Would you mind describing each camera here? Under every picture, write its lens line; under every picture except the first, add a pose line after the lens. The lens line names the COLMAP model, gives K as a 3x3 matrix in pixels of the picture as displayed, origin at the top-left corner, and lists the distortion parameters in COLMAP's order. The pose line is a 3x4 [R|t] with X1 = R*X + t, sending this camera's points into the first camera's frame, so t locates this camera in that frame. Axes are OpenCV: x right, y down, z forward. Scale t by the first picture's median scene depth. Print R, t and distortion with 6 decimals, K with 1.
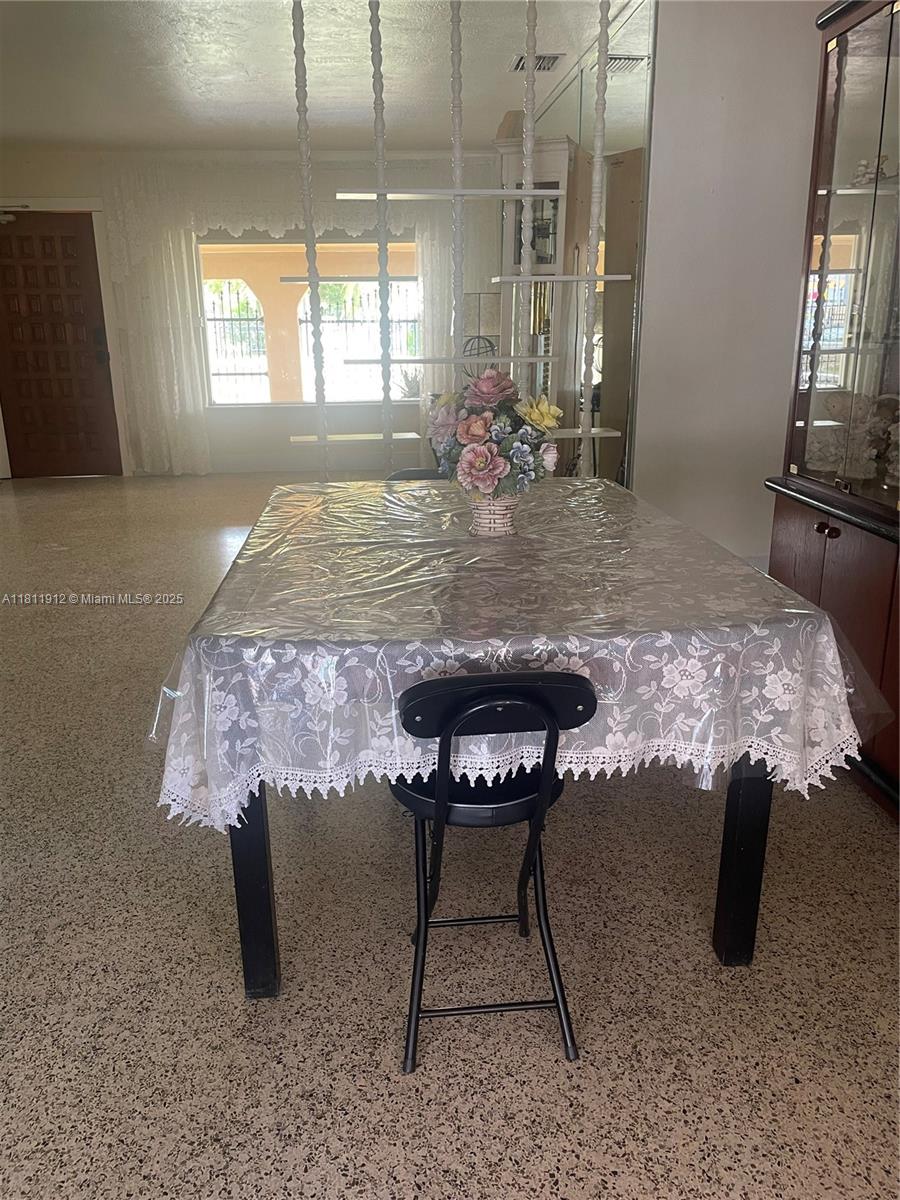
lens RADIAL K [[912.8, 0, 450.0], [0, 912.8, 600.0], [0, 0, 1]] dist [0.003816, -0.008241]
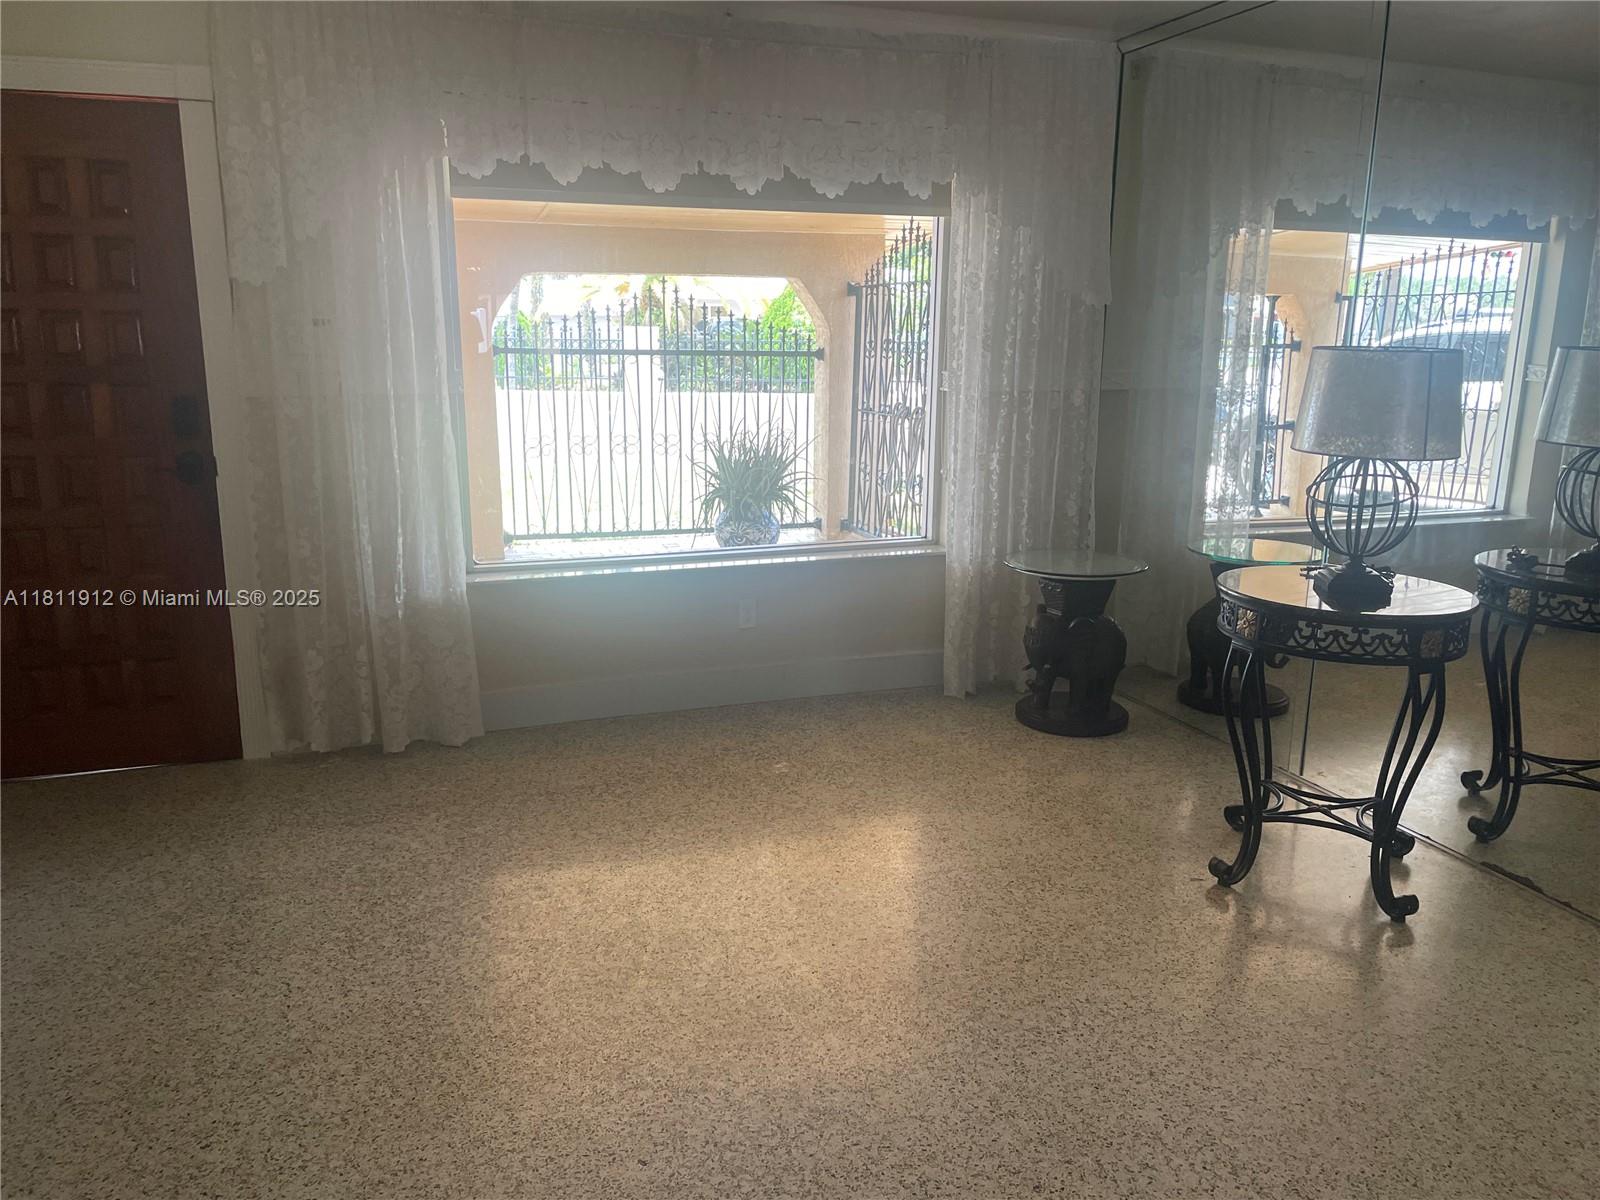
lens RADIAL K [[1217.0, 0, 800.0], [0, 1217.0, 600.0], [0, 0, 1]] dist [0.003816, -0.008241]
pose [[0.957088, -0.046413, 0.286056, -0.295508], [0.061649, 0.997106, -0.044483, -0.178488], [-0.283164, 0.060209, 0.957180, 0.452616]]
